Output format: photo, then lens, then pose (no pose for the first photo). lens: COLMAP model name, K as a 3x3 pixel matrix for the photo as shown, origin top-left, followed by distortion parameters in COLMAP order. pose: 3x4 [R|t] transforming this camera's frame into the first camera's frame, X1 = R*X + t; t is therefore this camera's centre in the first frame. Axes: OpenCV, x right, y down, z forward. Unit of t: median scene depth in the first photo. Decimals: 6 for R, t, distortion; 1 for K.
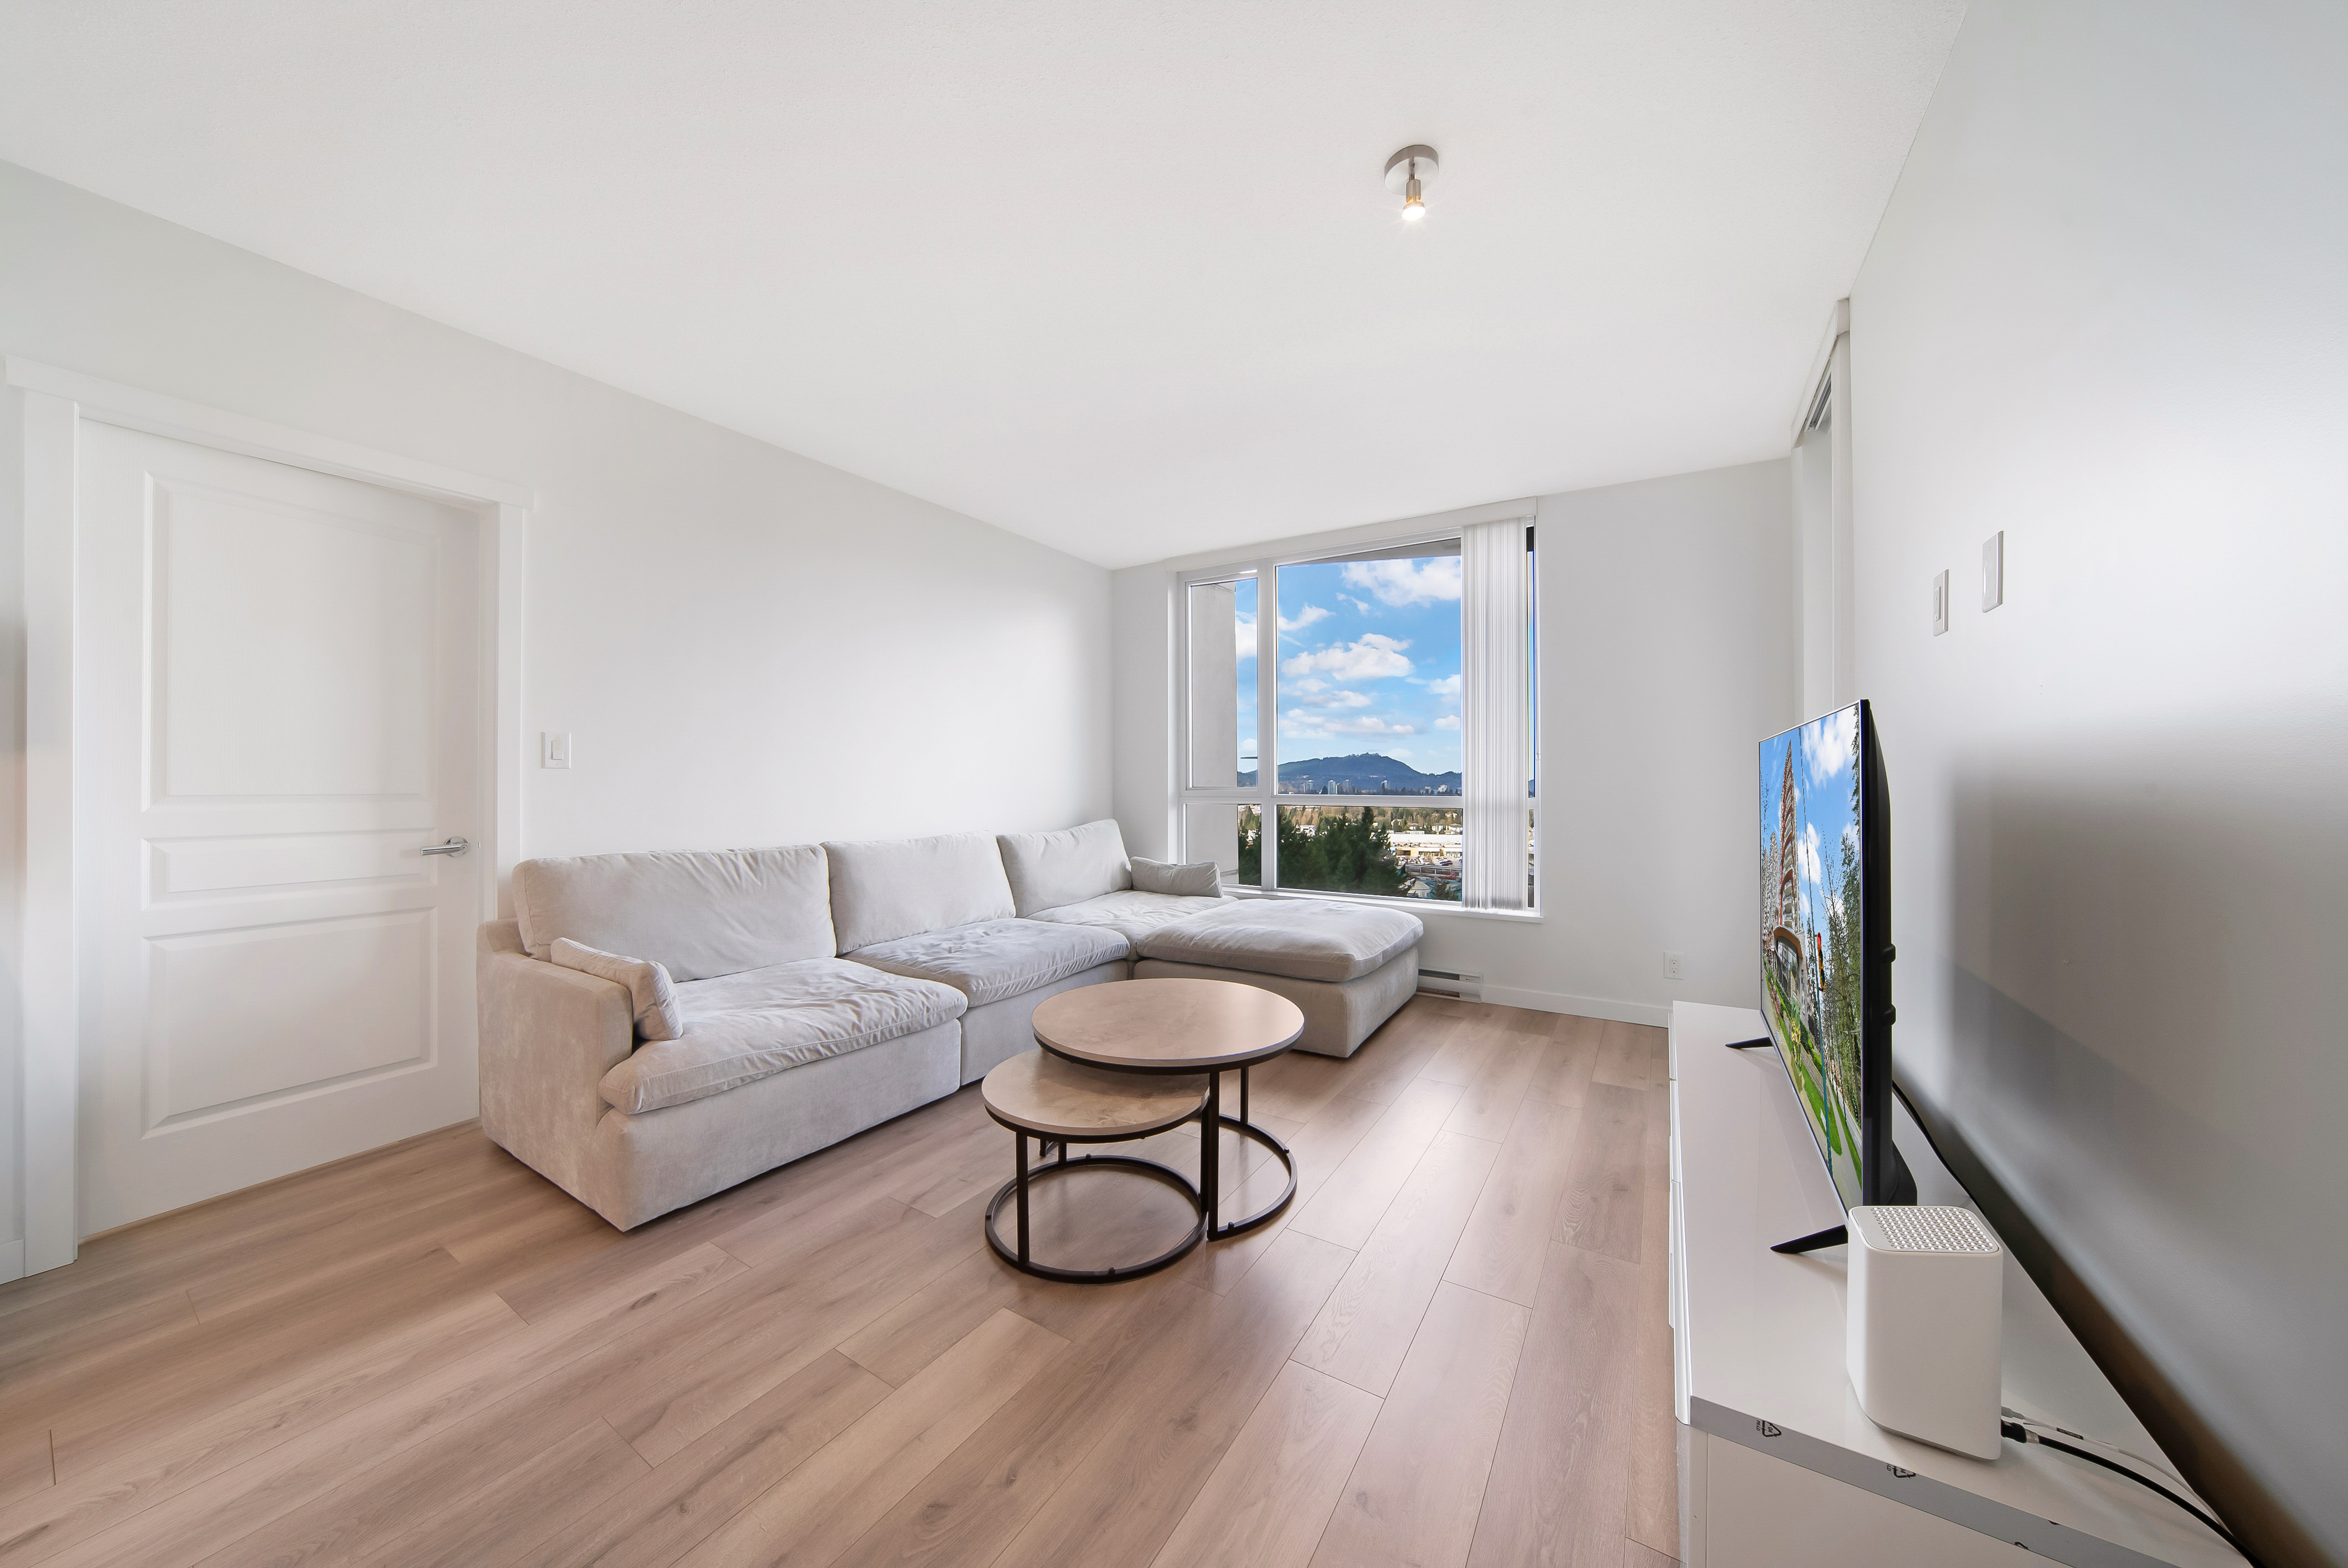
lens RADIAL K [[811.4, 0, 1174.0], [0, 811.4, 784.0], [0, 0, 1]] dist [-0.034006, 0.000083]
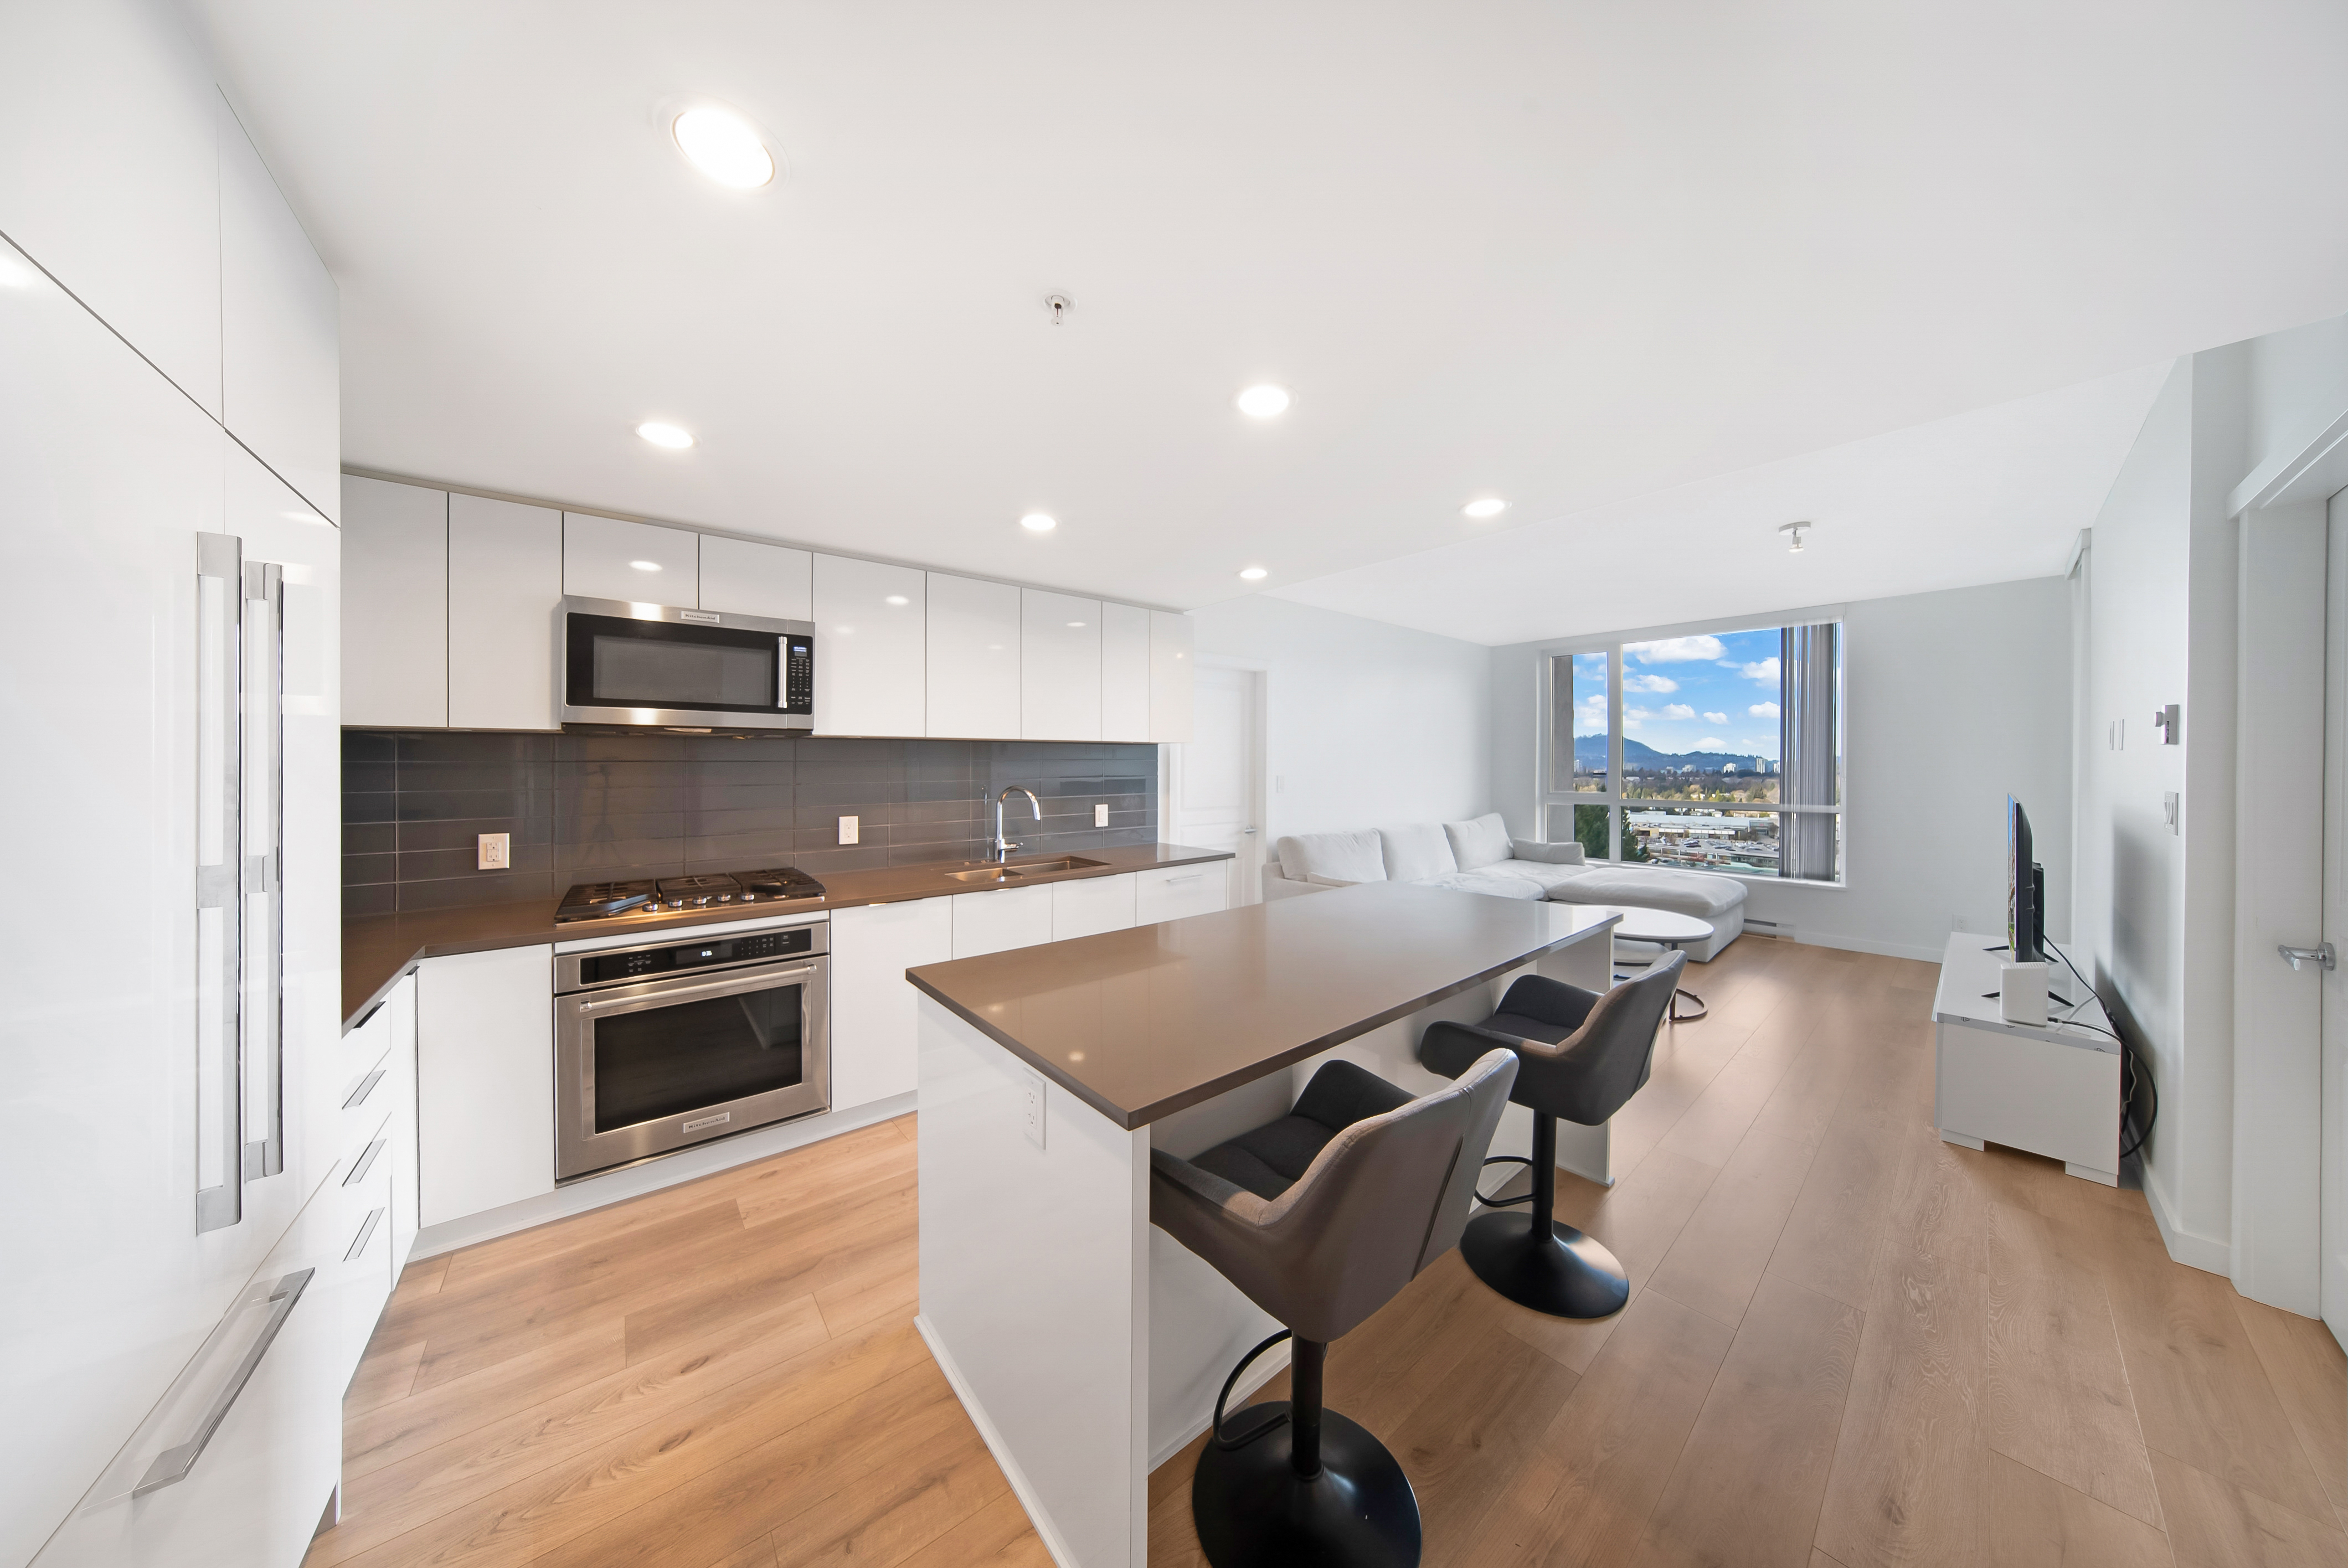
lens RADIAL K [[721.1, 0, 1141.6], [0, 721.1, 769.7], [0, 0, 1]] dist [-0.013851, 0.000021]
pose [[0.947835, 0.000167, -0.318762, -0.424786], [0.003023, 0.999950, 0.009512, -0.082112], [0.318748, -0.009980, 0.947787, -0.779794]]
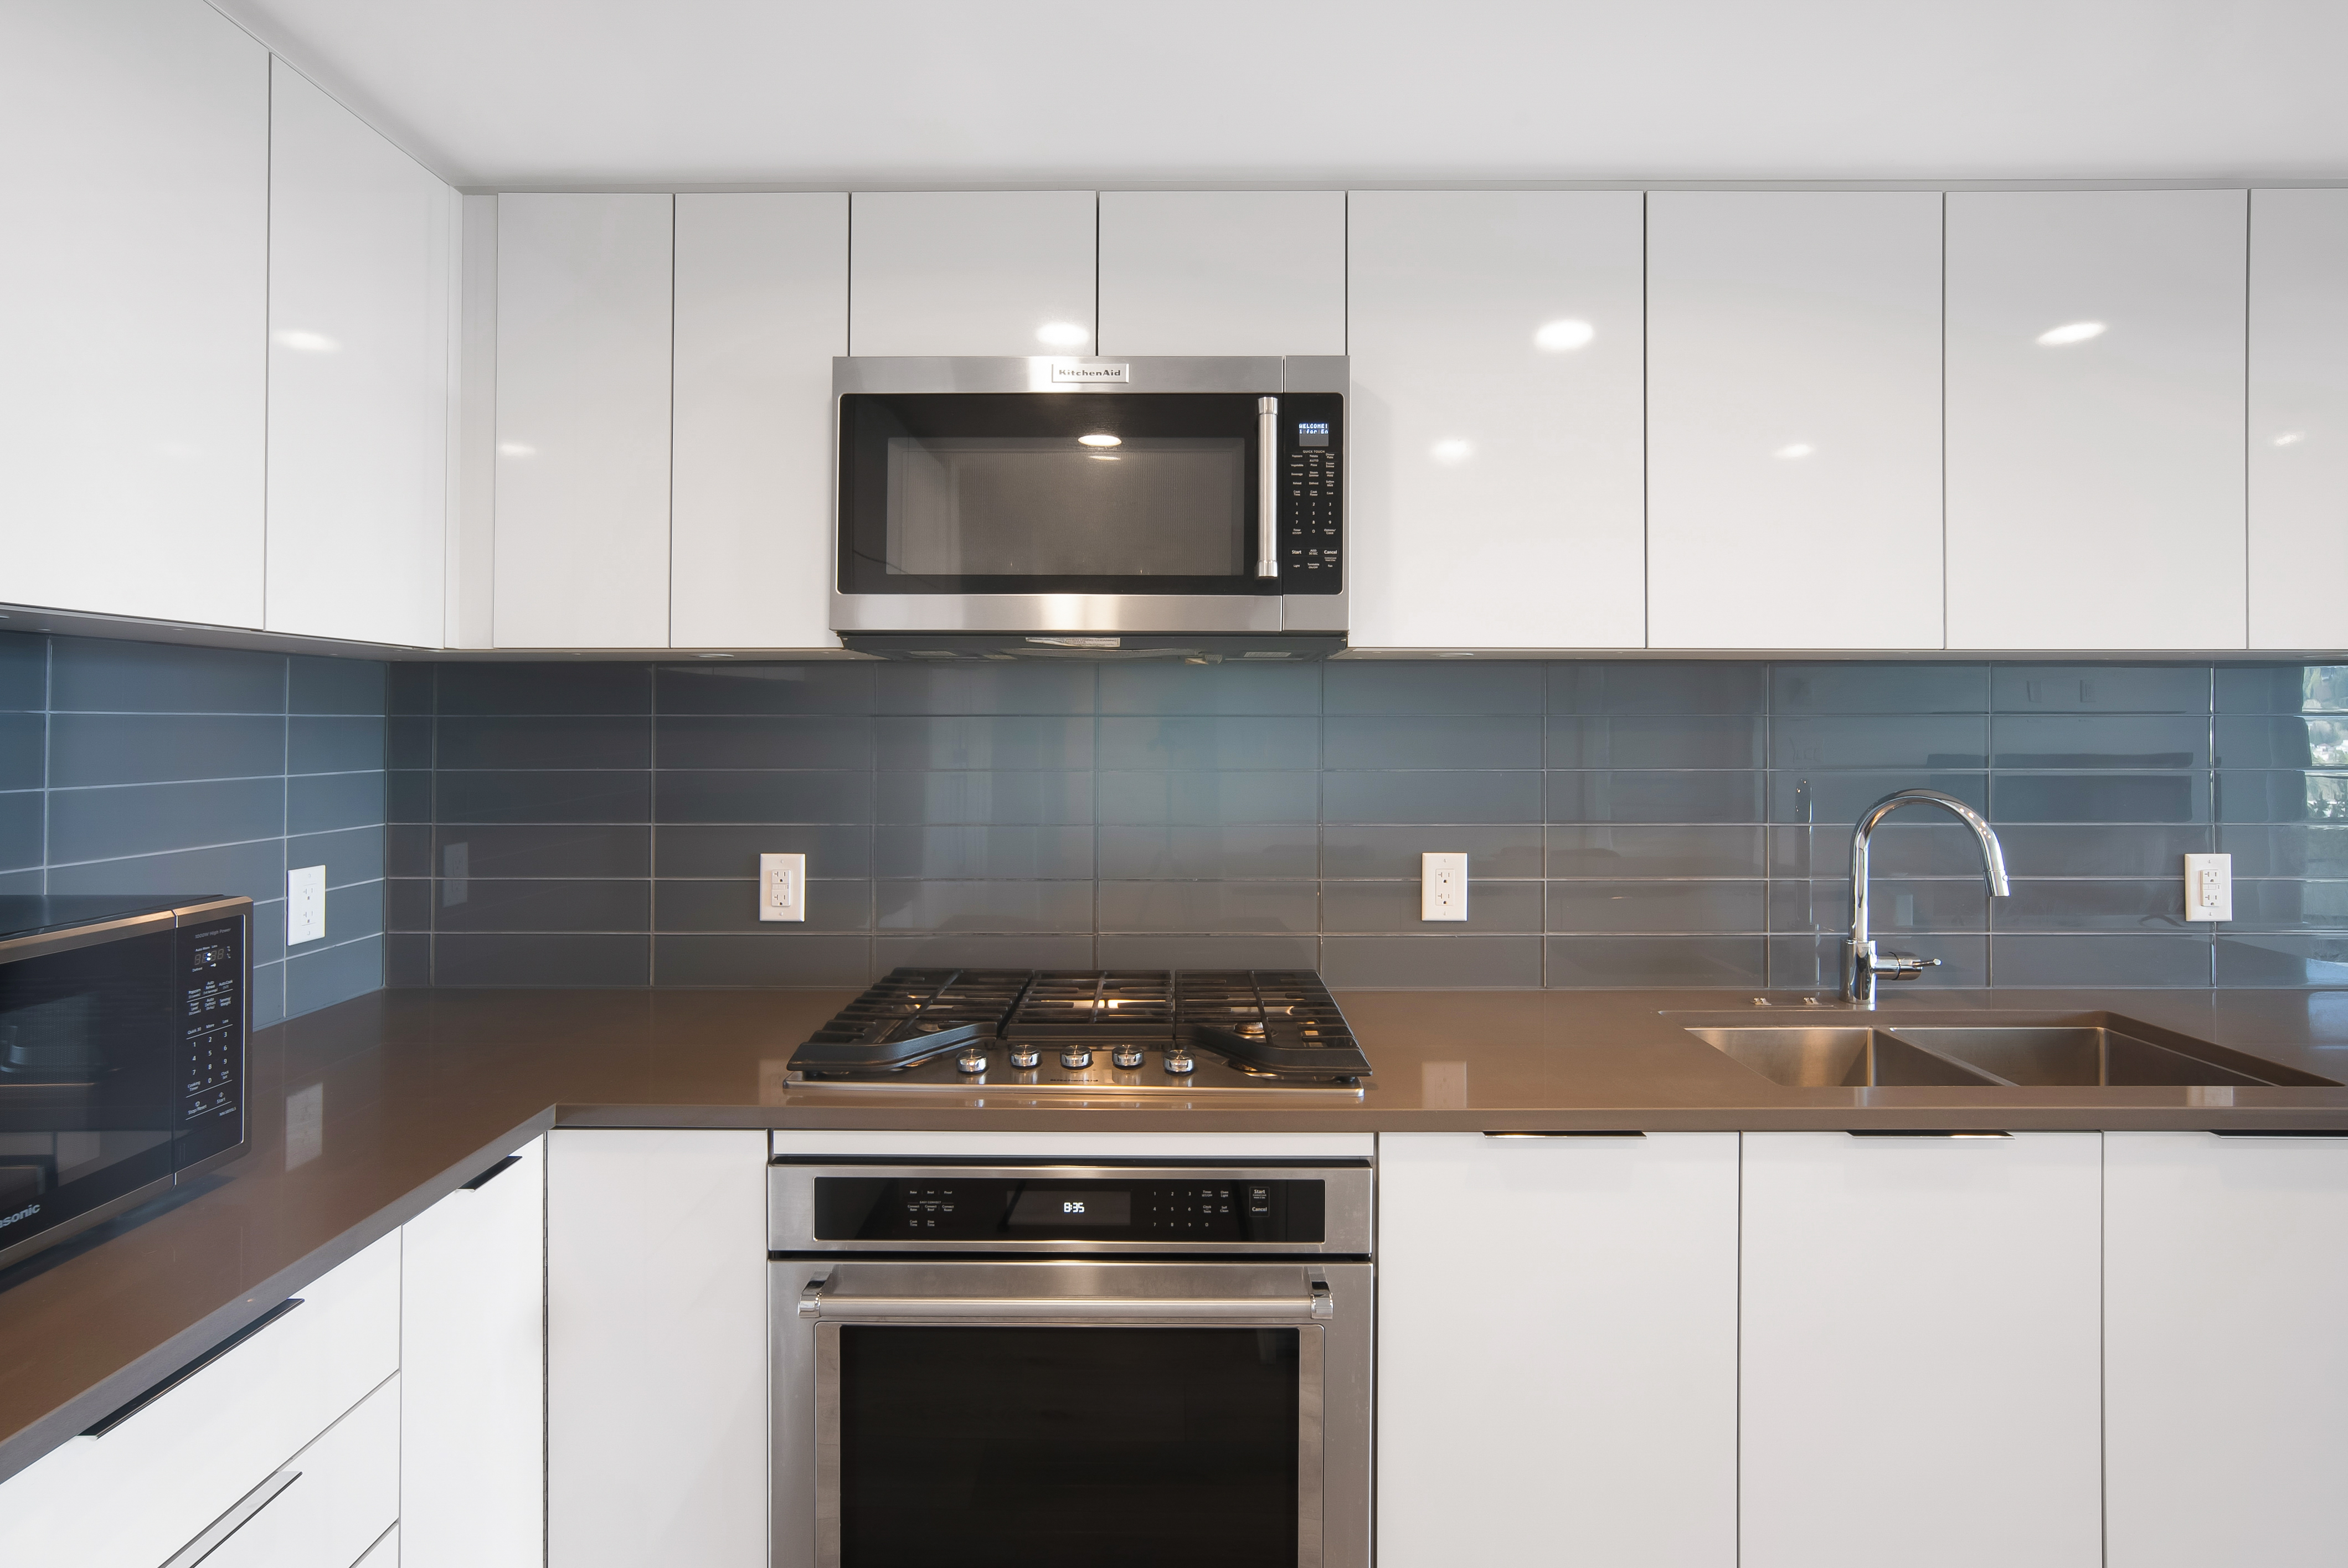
lens RADIAL K [[1185.7, 0, 1128.7], [0, 1185.7, 687.9], [0, 0, 1]] dist [0.000914, 0.000340]
pose [[0.536167, -0.023128, -0.843795, -0.661540], [0.000860, 0.999639, -0.026853, -0.083107], [0.844111, 0.013672, 0.535994, -0.469256]]
